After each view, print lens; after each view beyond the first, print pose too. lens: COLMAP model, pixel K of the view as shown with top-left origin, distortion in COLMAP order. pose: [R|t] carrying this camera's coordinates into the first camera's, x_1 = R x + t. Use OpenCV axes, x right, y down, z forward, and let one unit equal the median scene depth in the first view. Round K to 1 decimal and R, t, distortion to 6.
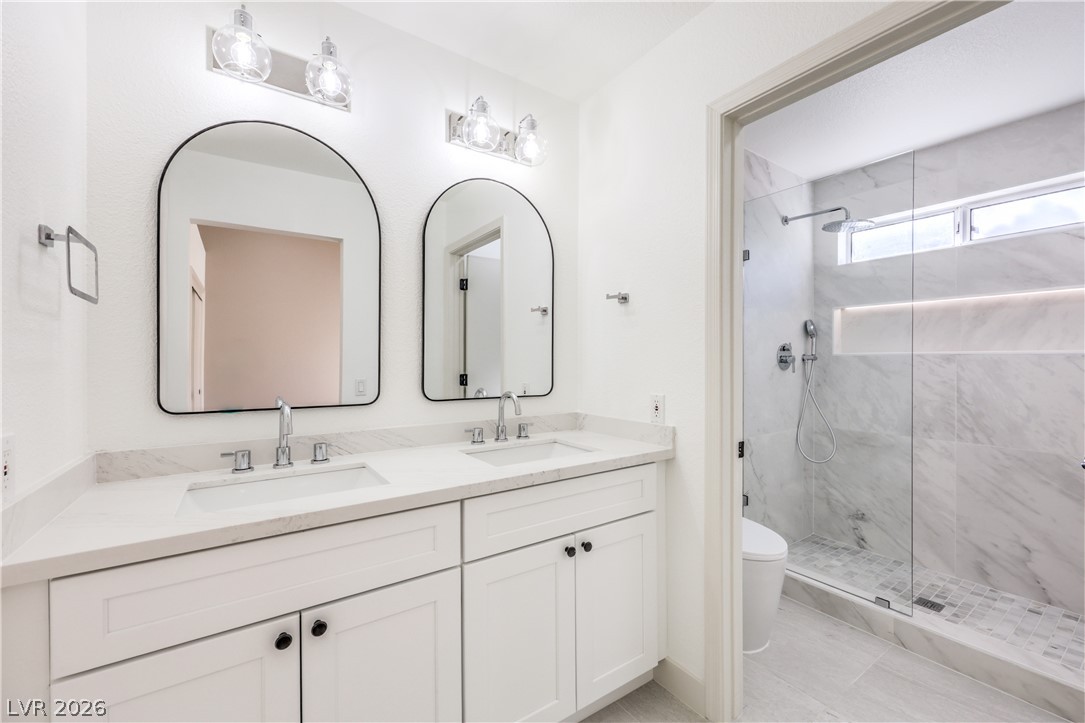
lens RADIAL K [[439.6, 0, 542.5], [0, 439.6, 361.5], [0, 0, 1]] dist [-0.001527, -0.000017]
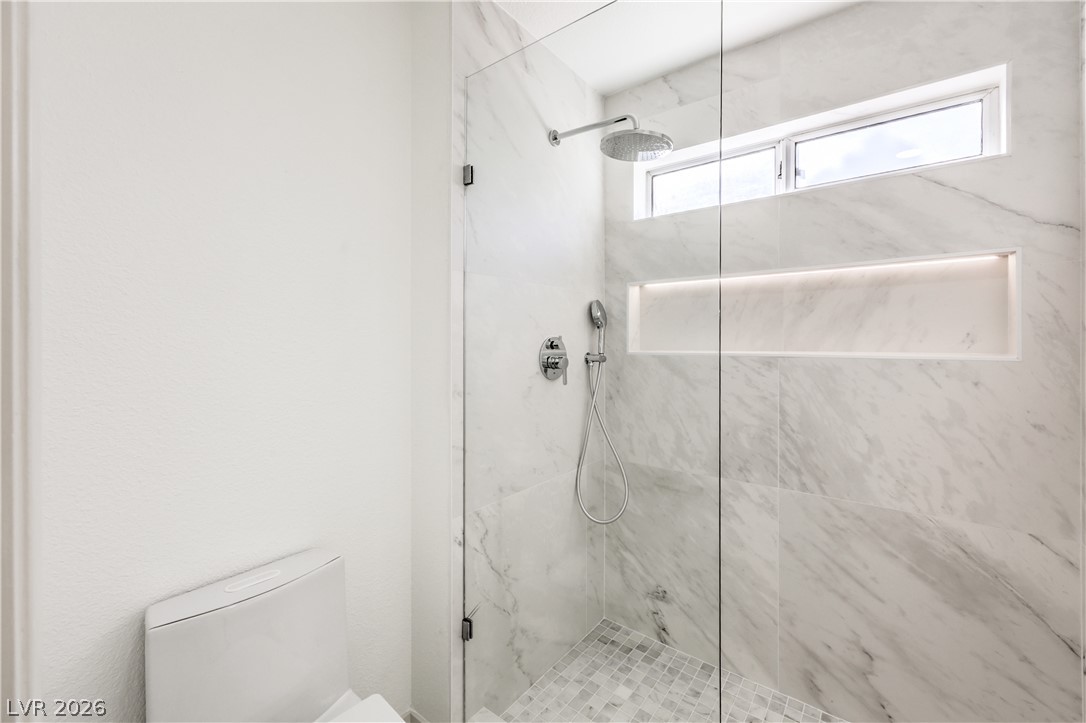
lens RADIAL K [[452.9, 0, 546.0], [0, 452.9, 343.9], [0, 0, 1]] dist [0.001178, 0.000294]
pose [[0.950902, -0.000563, 0.309491, 0.371447], [0.000590, 1.000000, 0.000005, -0.033740], [-0.309491, 0.000178, 0.950902, 0.429855]]
